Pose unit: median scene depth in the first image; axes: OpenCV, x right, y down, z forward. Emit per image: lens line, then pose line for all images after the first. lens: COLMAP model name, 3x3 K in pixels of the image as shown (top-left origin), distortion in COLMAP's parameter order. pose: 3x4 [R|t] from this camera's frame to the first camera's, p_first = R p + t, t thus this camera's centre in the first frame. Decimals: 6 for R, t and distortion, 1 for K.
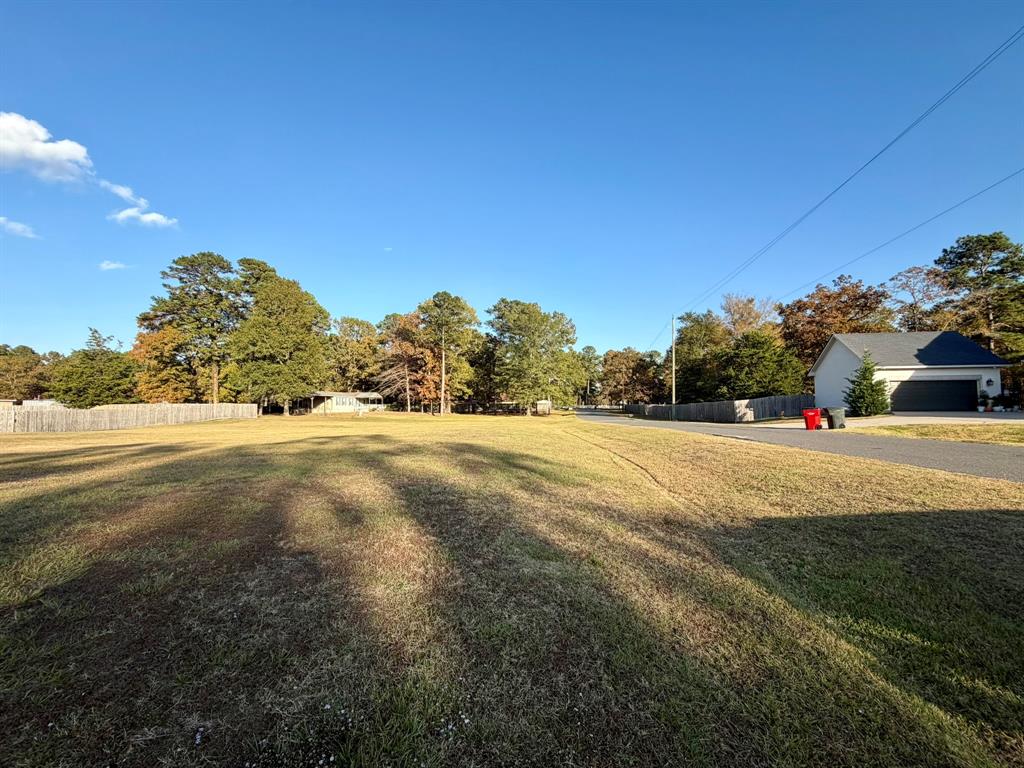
lens RADIAL K [[419.2, 0, 513.8], [0, 419.2, 384.0], [0, 0, 1]] dist [0.000834, -0.000018]
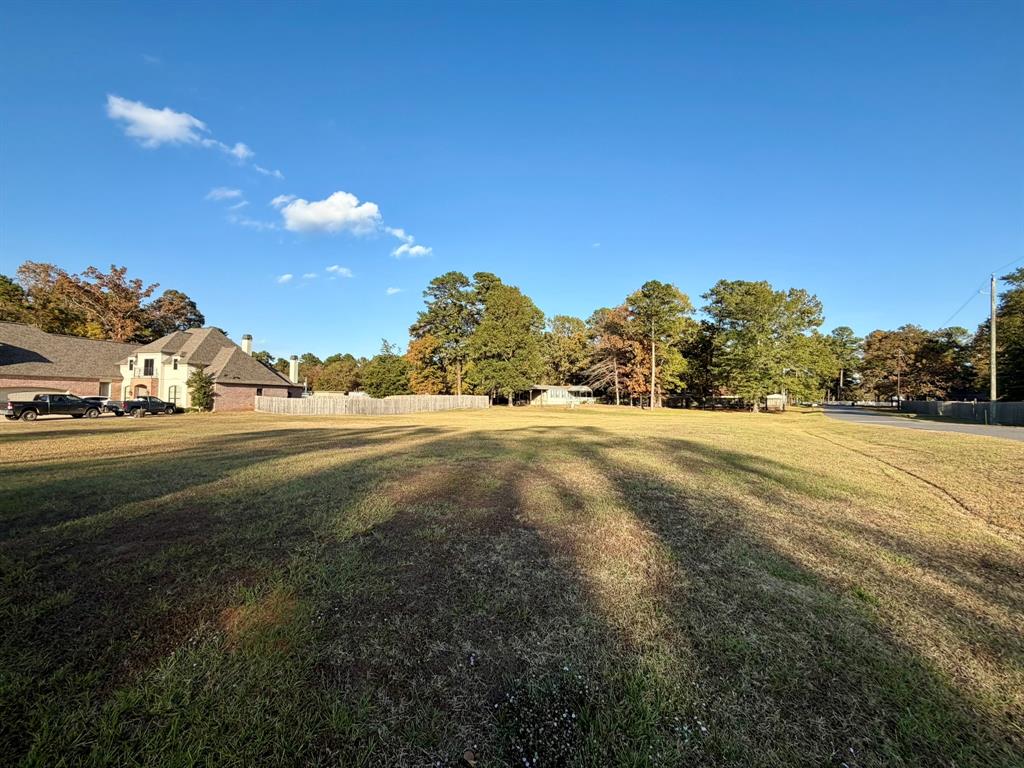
lens RADIAL K [[419.2, 0, 513.8], [0, 419.2, 384.0], [0, 0, 1]] dist [0.000834, -0.000018]
pose [[0.883859, -0.004516, -0.467732, -0.001742], [0.012069, 0.999841, 0.013153, -0.000081], [0.467598, -0.017270, 0.883773, -0.001437]]
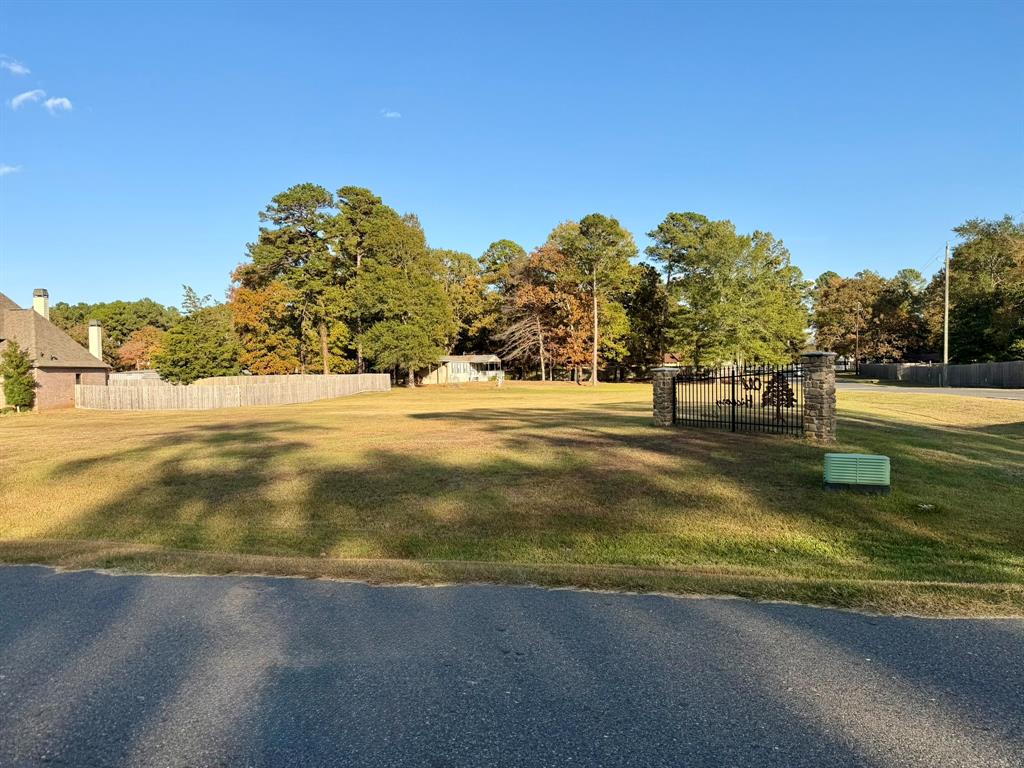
lens RADIAL K [[705.1, 0, 512.0], [0, 705.1, 384.0], [0, 0, 1]] dist [0.108936, -0.143151]
pose [[0.984503, -0.013820, -0.174823, -0.118850], [0.026628, 0.997111, 0.071133, -0.022605], [0.173335, -0.074686, 0.982027, -0.298803]]
